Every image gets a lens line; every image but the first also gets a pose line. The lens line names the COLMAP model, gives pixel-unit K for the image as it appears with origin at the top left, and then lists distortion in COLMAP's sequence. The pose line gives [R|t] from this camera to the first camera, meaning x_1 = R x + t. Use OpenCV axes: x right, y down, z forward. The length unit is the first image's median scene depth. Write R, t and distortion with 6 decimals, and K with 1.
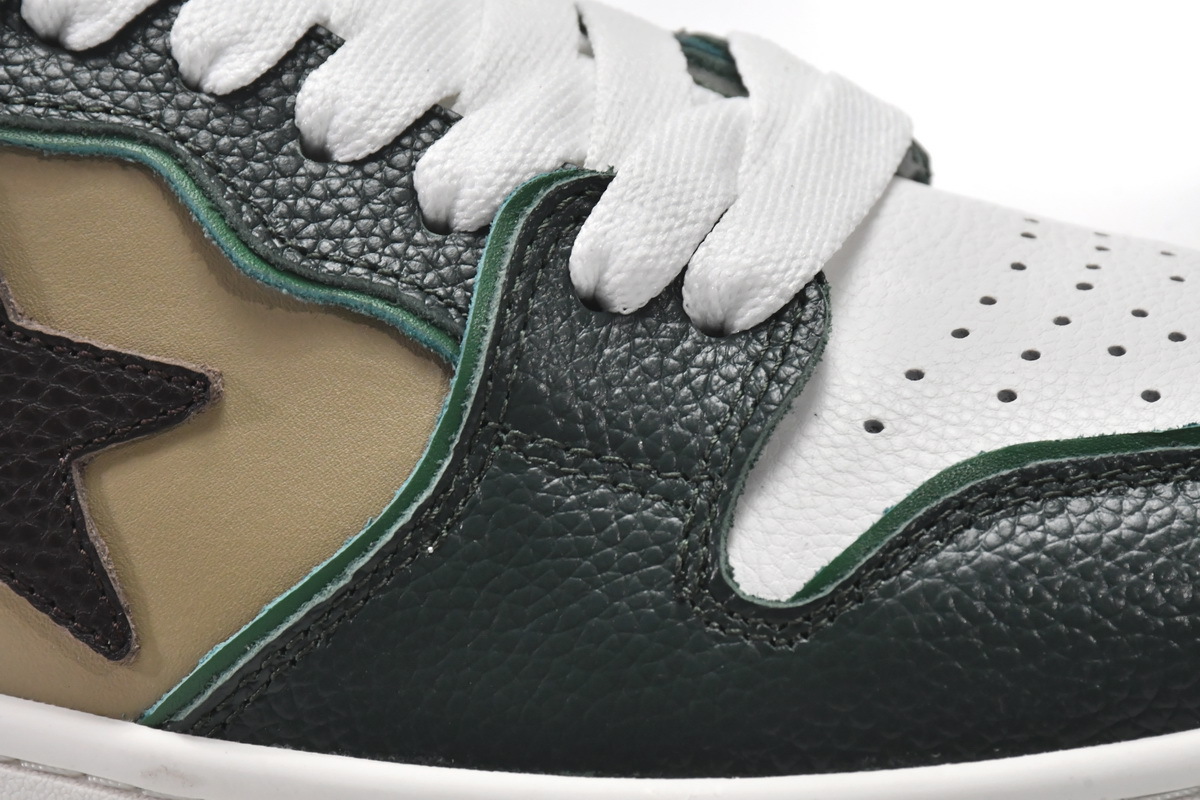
lens RADIAL K [[7156.6, 0, 601.8], [0, 7156.6, 401.2], [0, 0, 1]] dist [0.192972, 0.000000]
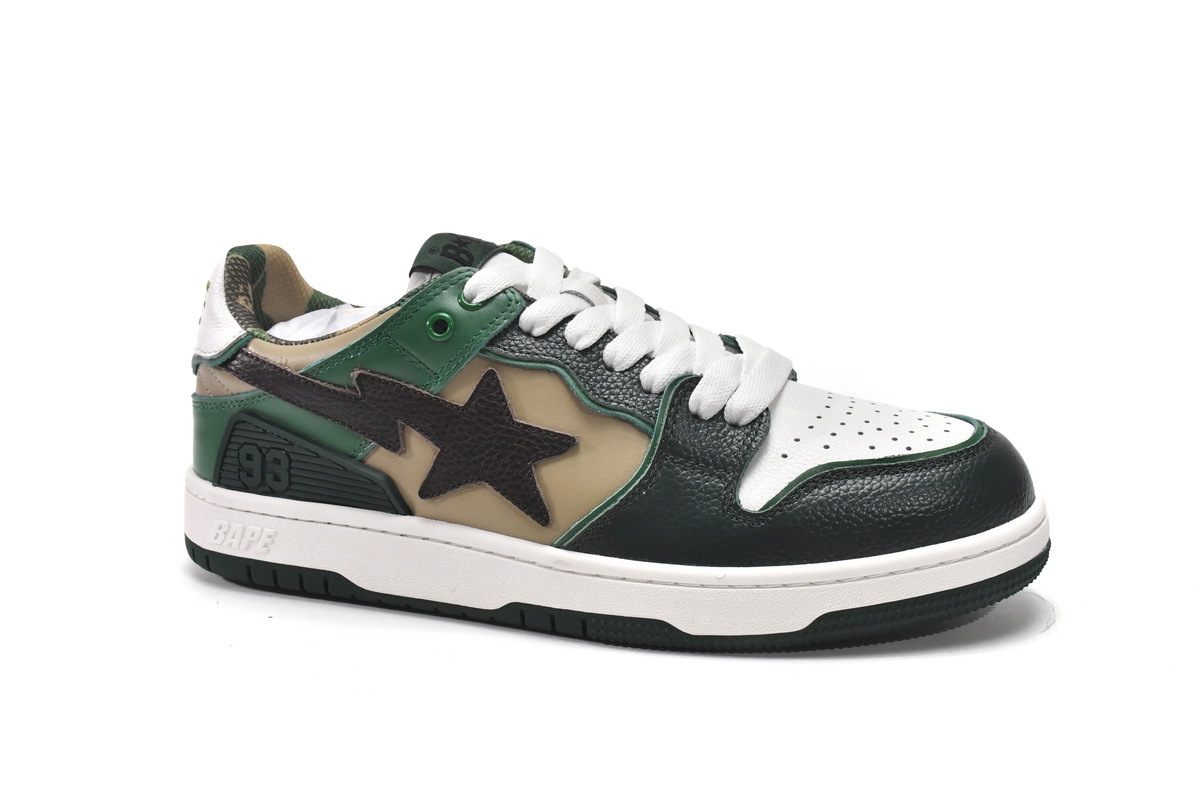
lens RADIAL K [[1359.9, 0, 599.0], [0, 1359.9, 391.2], [0, 0, 1]] dist [0.079891, 0.000000]
pose [[0.999585, 0.011039, -0.026595, -0.028275], [-0.012411, 0.998572, -0.051970, 0.007197], [0.025984, 0.052279, 0.998294, 0.393217]]
